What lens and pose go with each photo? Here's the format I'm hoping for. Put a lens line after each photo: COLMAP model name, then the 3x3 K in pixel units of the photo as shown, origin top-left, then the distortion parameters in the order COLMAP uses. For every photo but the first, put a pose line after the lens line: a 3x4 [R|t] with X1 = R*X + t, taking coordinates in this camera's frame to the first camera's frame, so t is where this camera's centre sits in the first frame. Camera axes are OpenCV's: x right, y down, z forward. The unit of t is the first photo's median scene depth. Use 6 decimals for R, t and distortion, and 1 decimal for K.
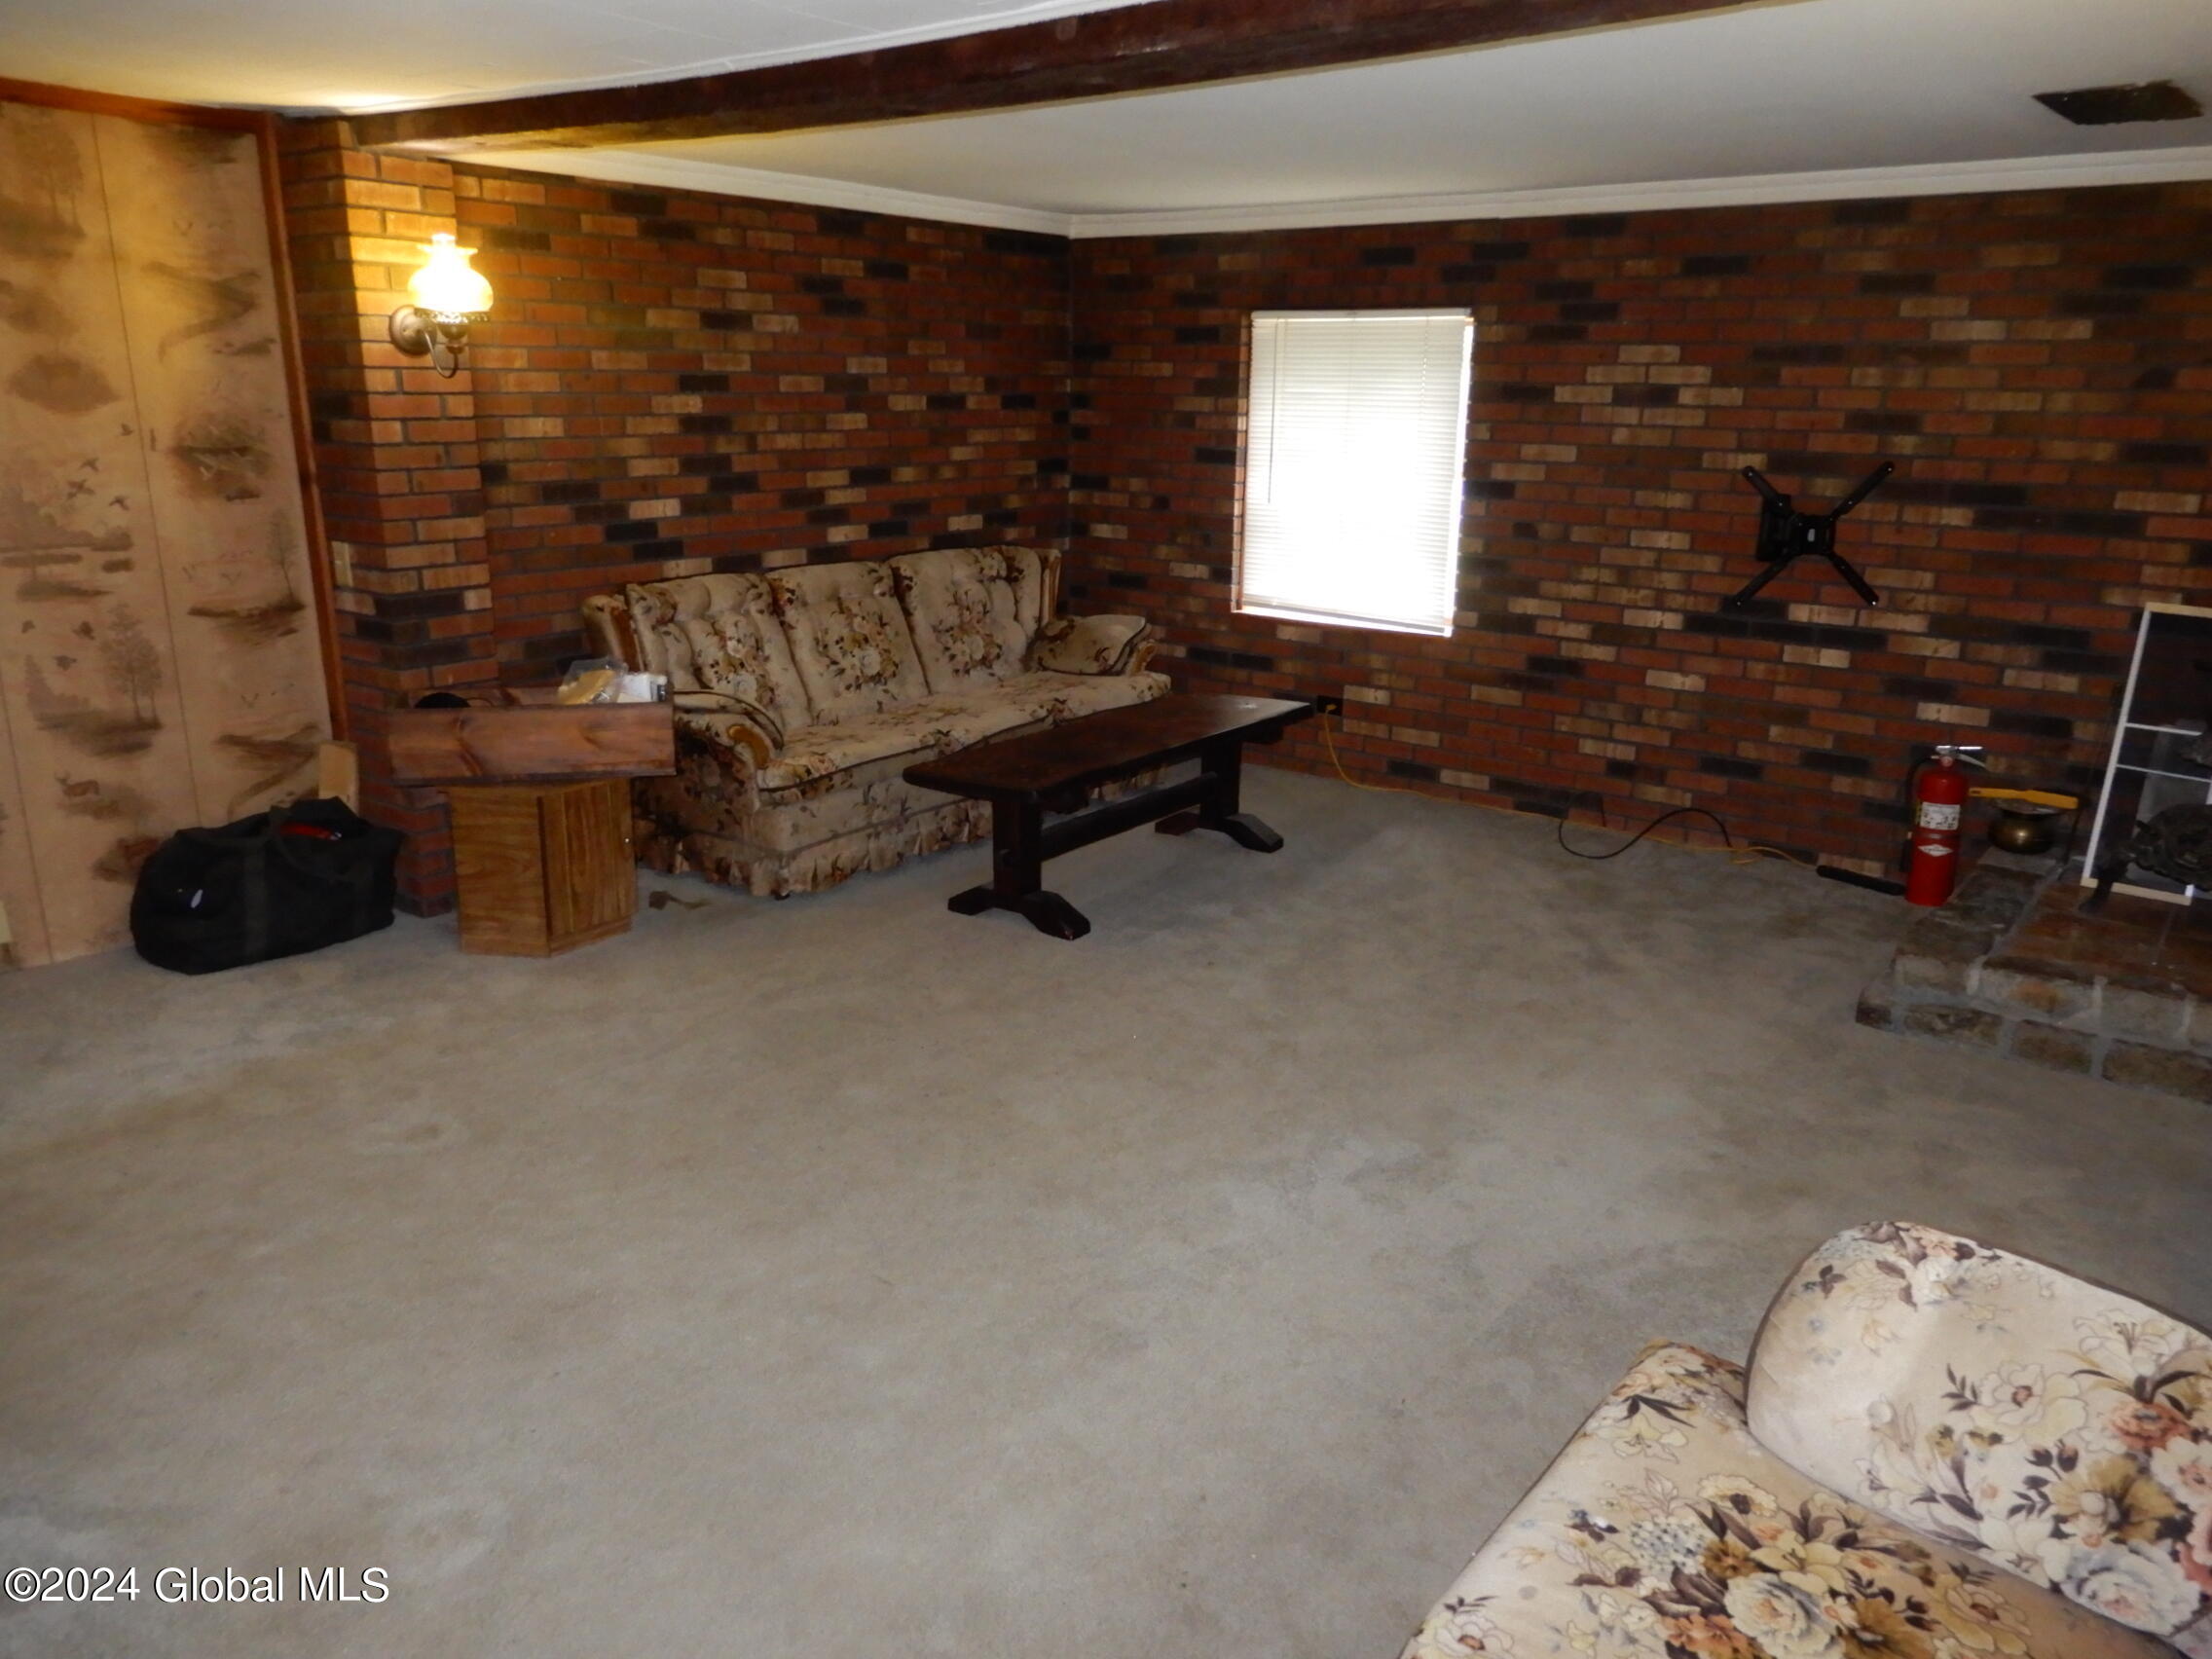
lens RADIAL K [[1576.1, 0, 1116.6], [0, 1576.1, 827.2], [0, 0, 1]] dist [0.005476, 0.003120]
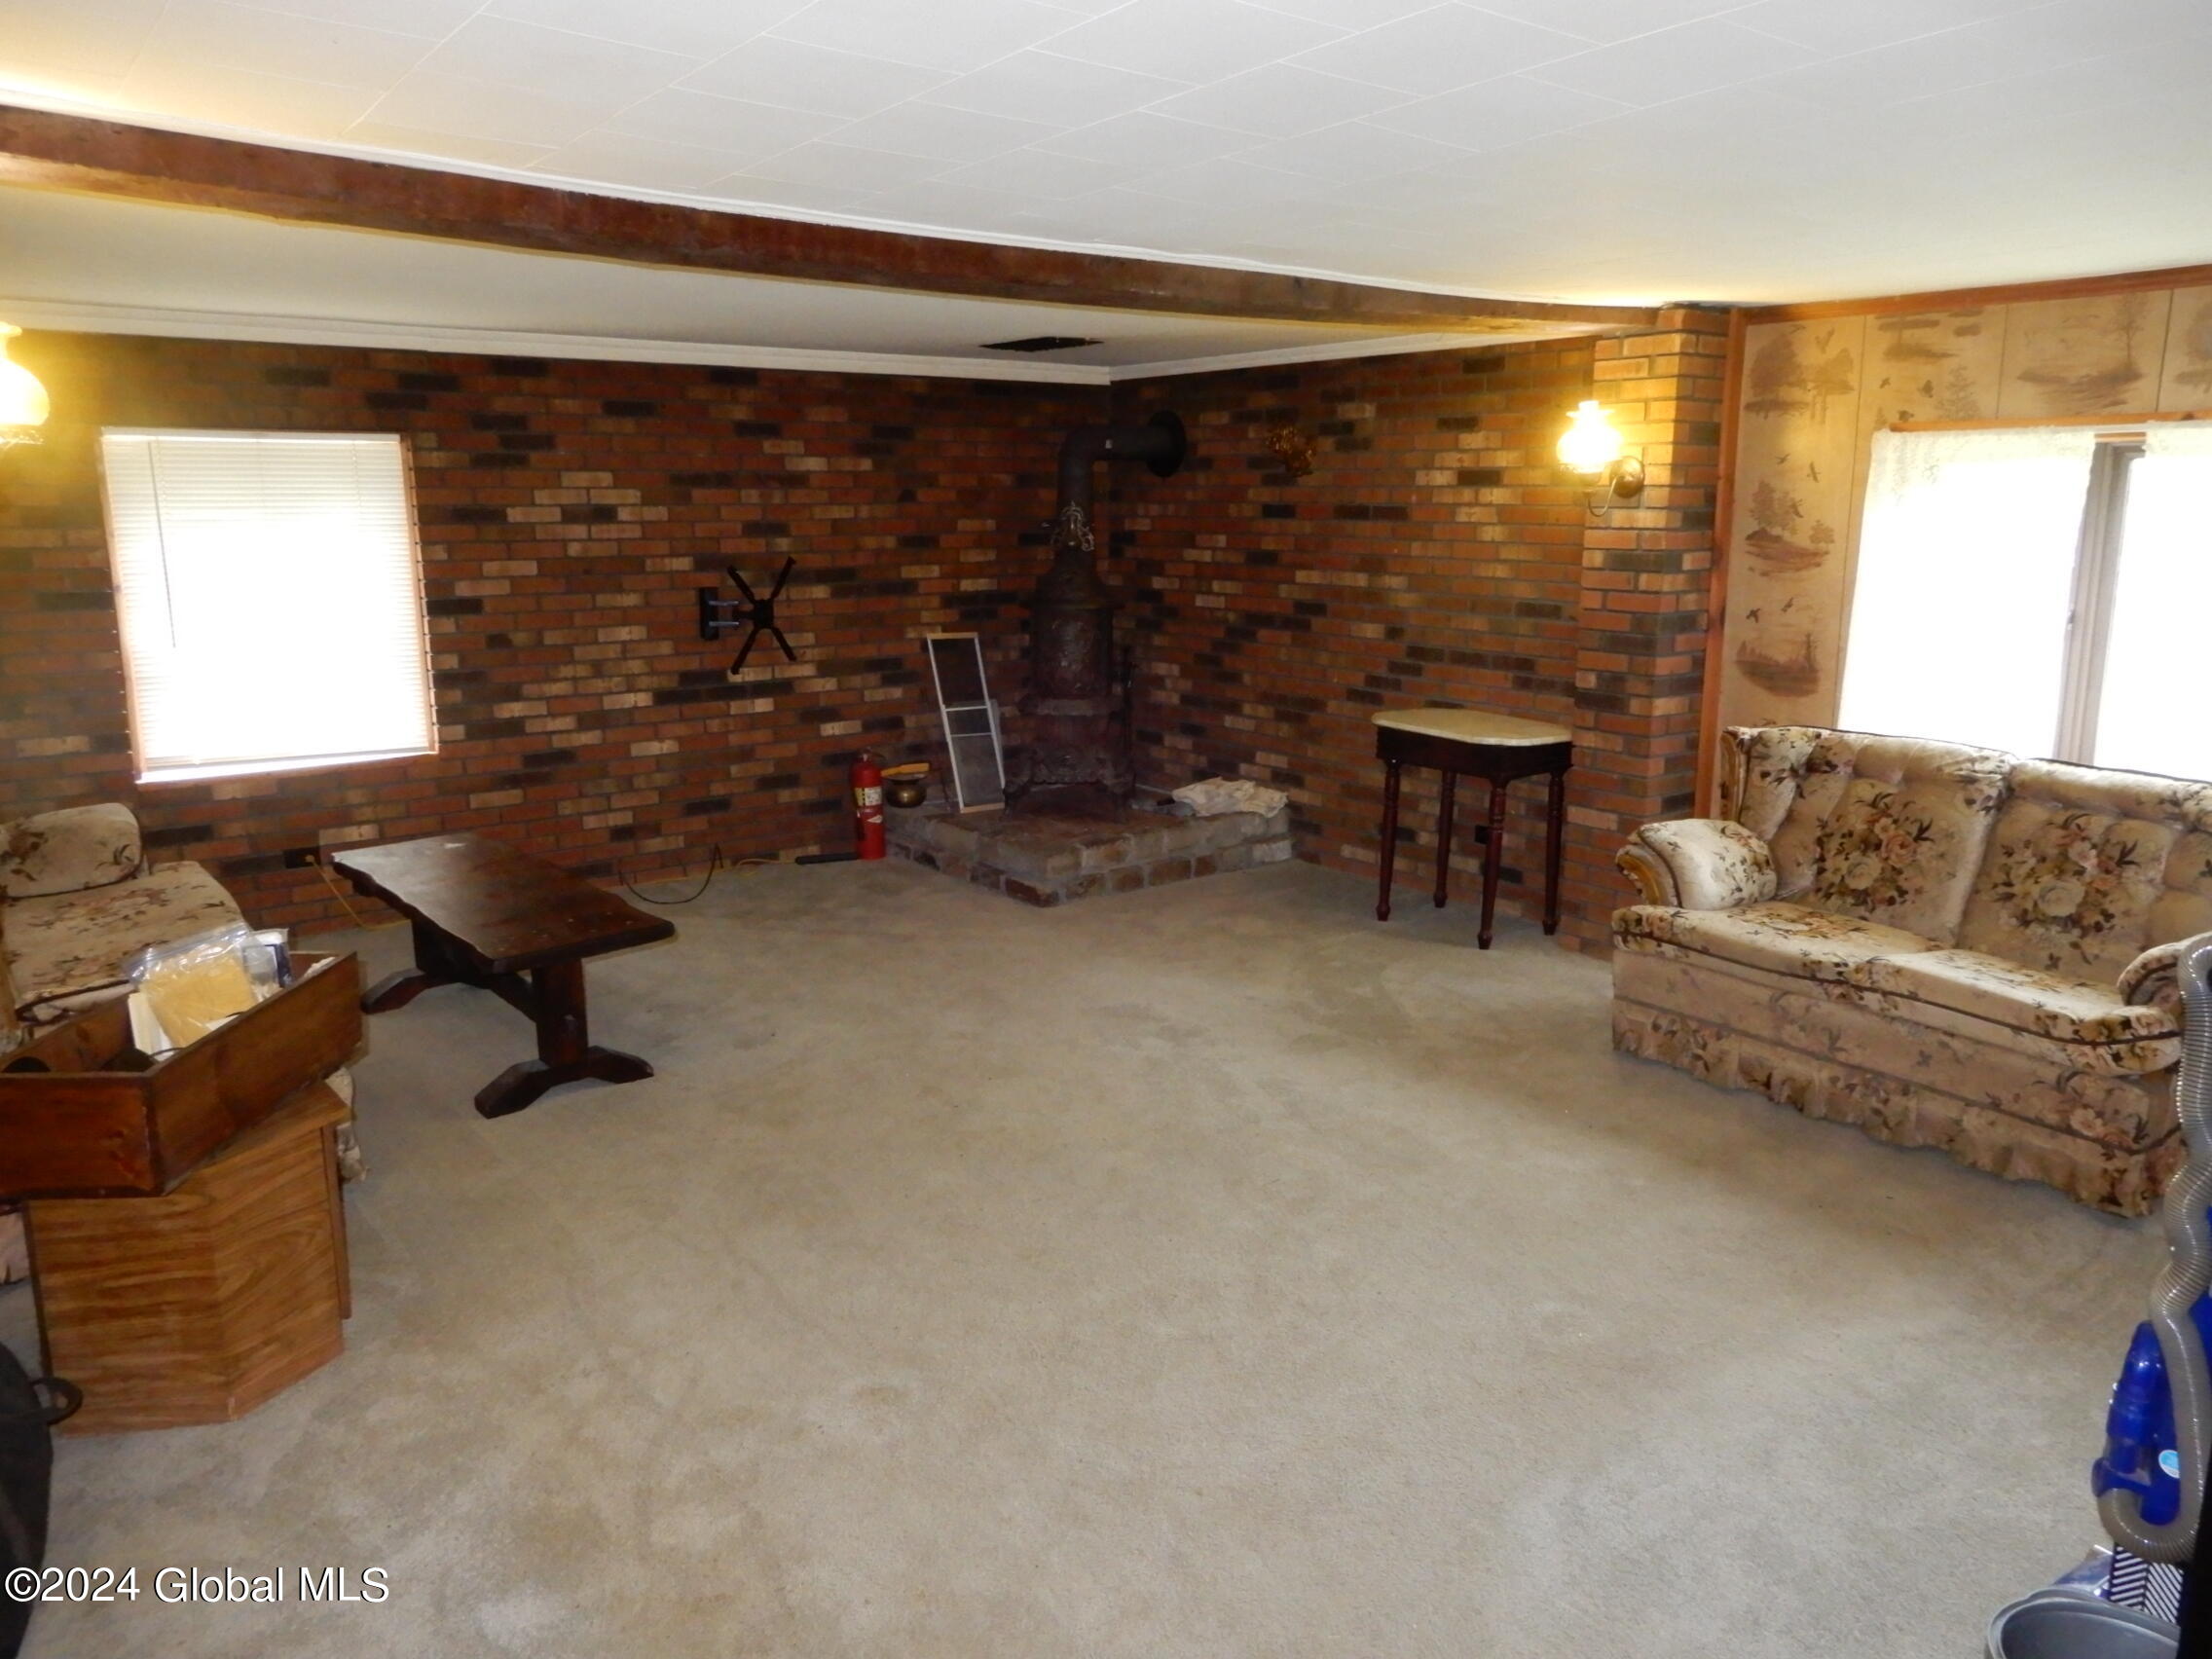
lens RADIAL K [[1576.1, 0, 1112.9], [0, 1576.1, 834.8], [0, 0, 1]] dist [0.005476, 0.003120]
pose [[0.248366, -0.221215, 0.943068, -0.704395], [0.269078, 0.951014, 0.152215, -0.119112], [-0.930544, 0.215954, 0.295724, 0.339338]]
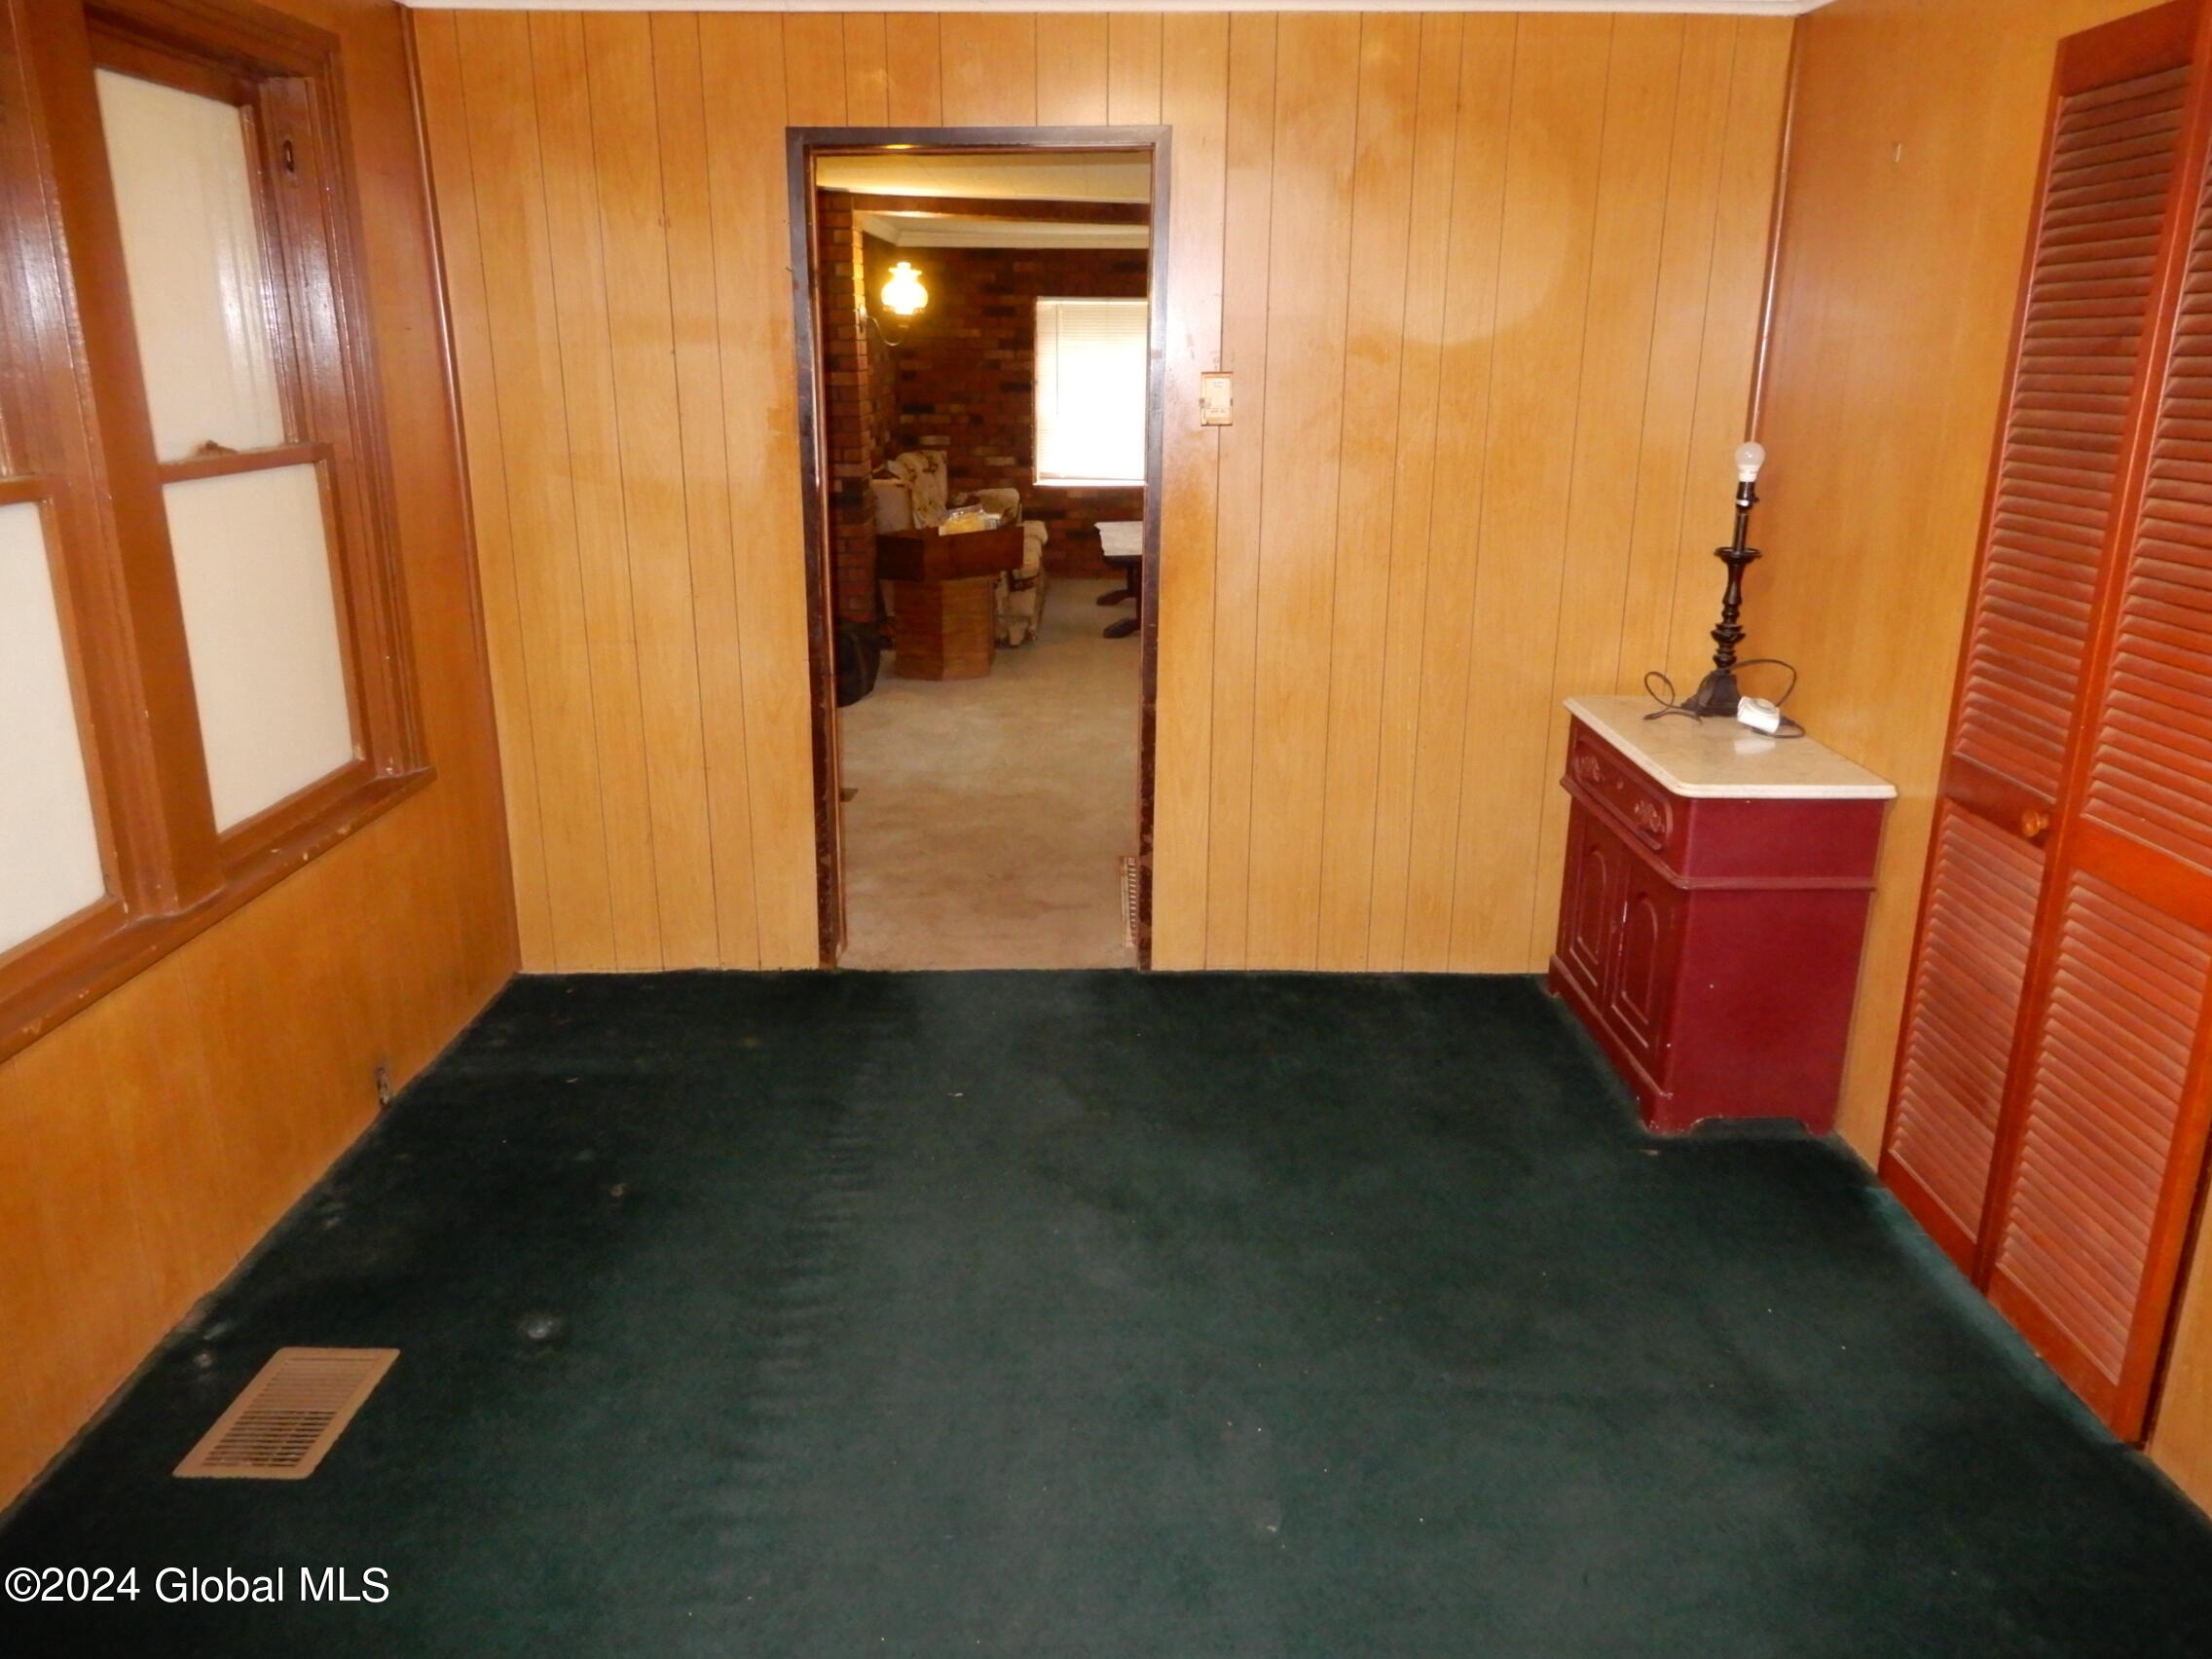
lens RADIAL K [[1576.1, 0, 1111.0], [0, 1576.1, 823.4], [0, 0, 1]] dist [0.005476, 0.003120]
pose [[0.785782, -0.195598, 0.586760, -1.047652], [0.179971, 0.979936, 0.085650, 0.093719], [-0.591740, 0.038297, 0.805218, -0.391730]]
